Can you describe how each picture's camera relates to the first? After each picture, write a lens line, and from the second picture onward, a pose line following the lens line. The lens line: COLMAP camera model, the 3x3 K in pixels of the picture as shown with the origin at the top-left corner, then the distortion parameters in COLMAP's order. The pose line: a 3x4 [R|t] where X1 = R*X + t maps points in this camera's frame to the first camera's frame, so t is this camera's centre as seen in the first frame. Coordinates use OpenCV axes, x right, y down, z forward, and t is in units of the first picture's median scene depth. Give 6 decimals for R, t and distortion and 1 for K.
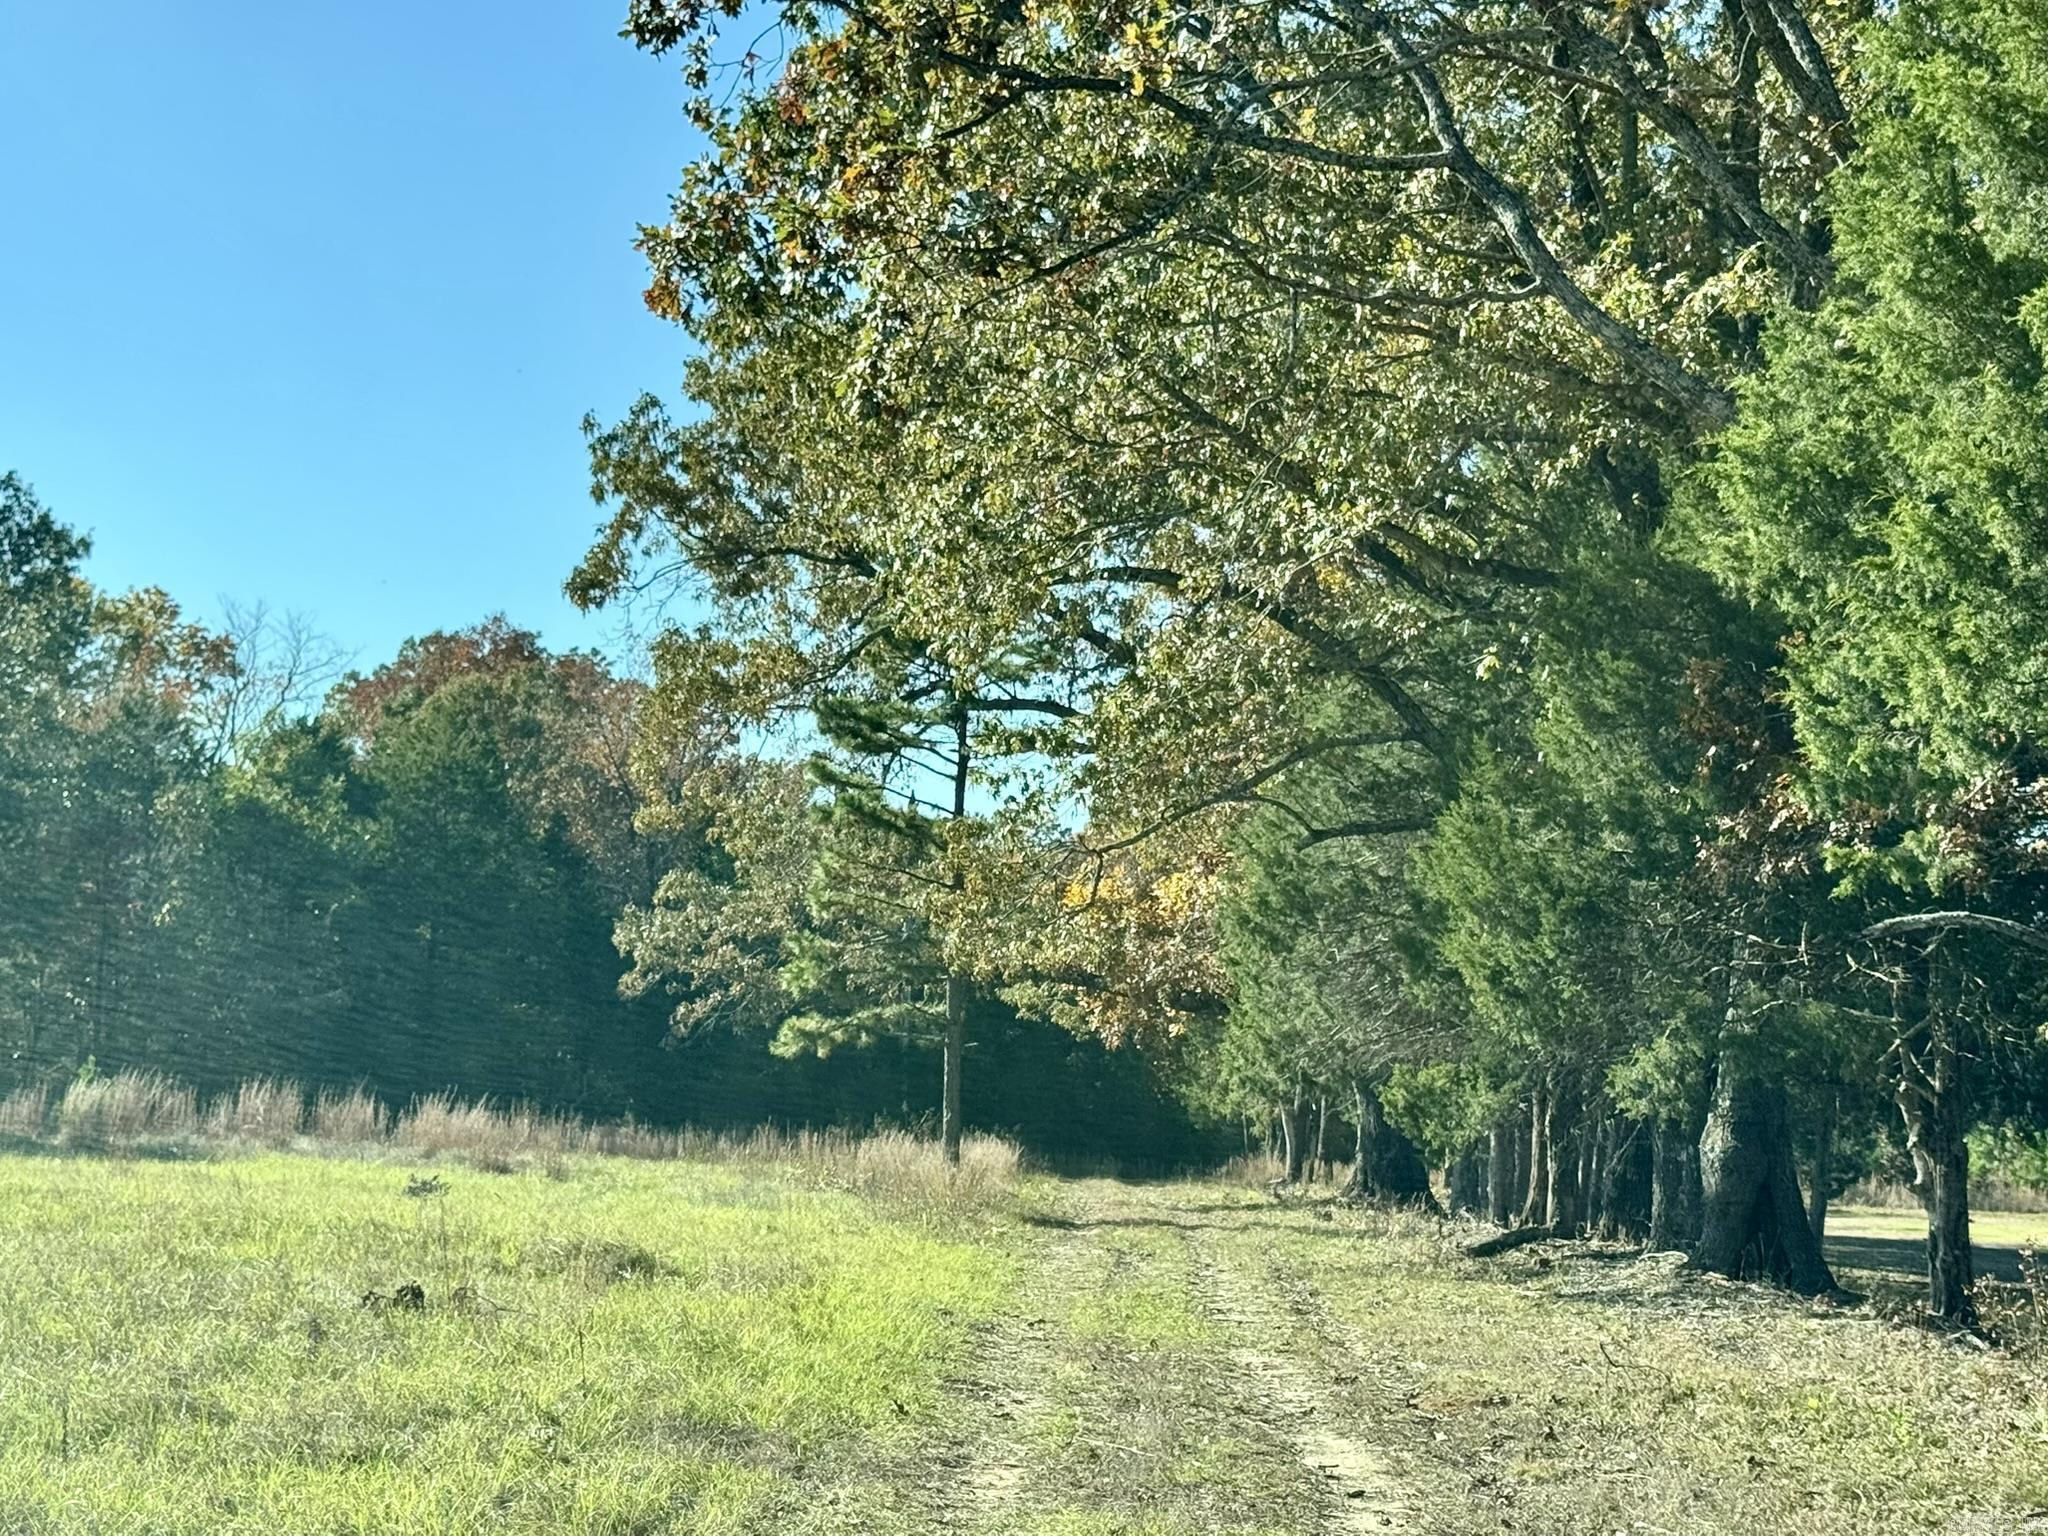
lens RADIAL K [[3116.3, 0, 1023.8], [0, 3116.3, 771.4], [0, 0, 1]] dist [0.017081, 0.000000]
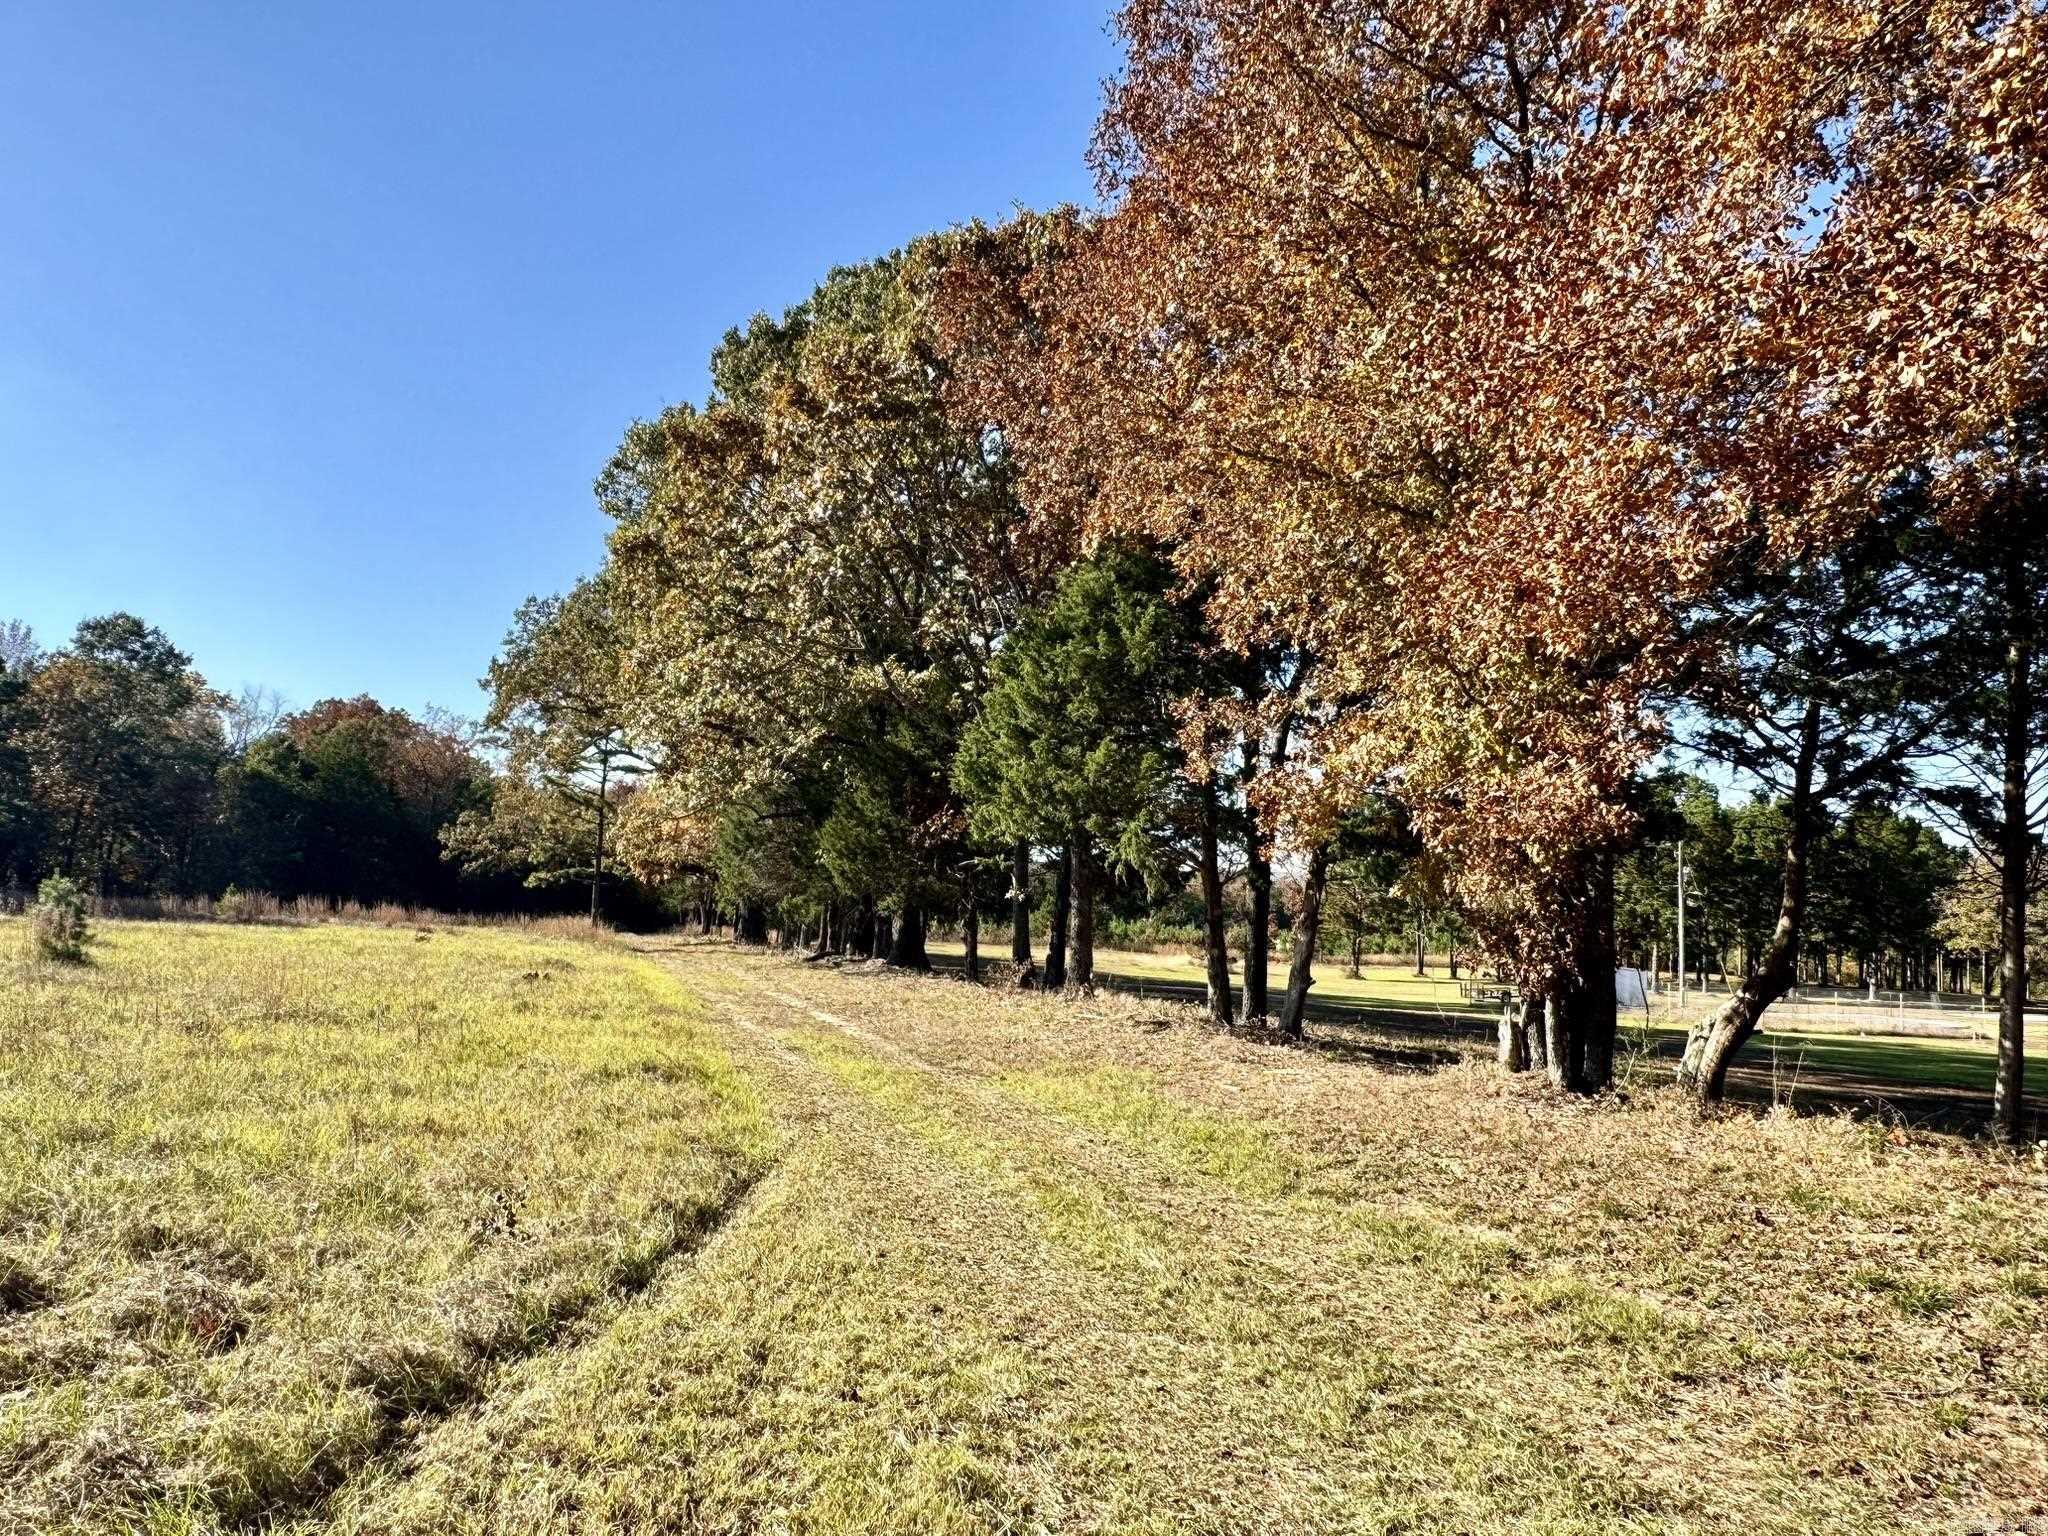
lens RADIAL K [[1432.3, 0, 1022.3], [0, 1432.3, 766.8], [0, 0, 1]] dist [0.007320, 0.004814]
pose [[0.933127, 0.040971, 0.357204, -0.119900], [-0.047381, 0.998834, 0.009208, -0.038350], [-0.356410, -0.025517, 0.933981, -0.255255]]
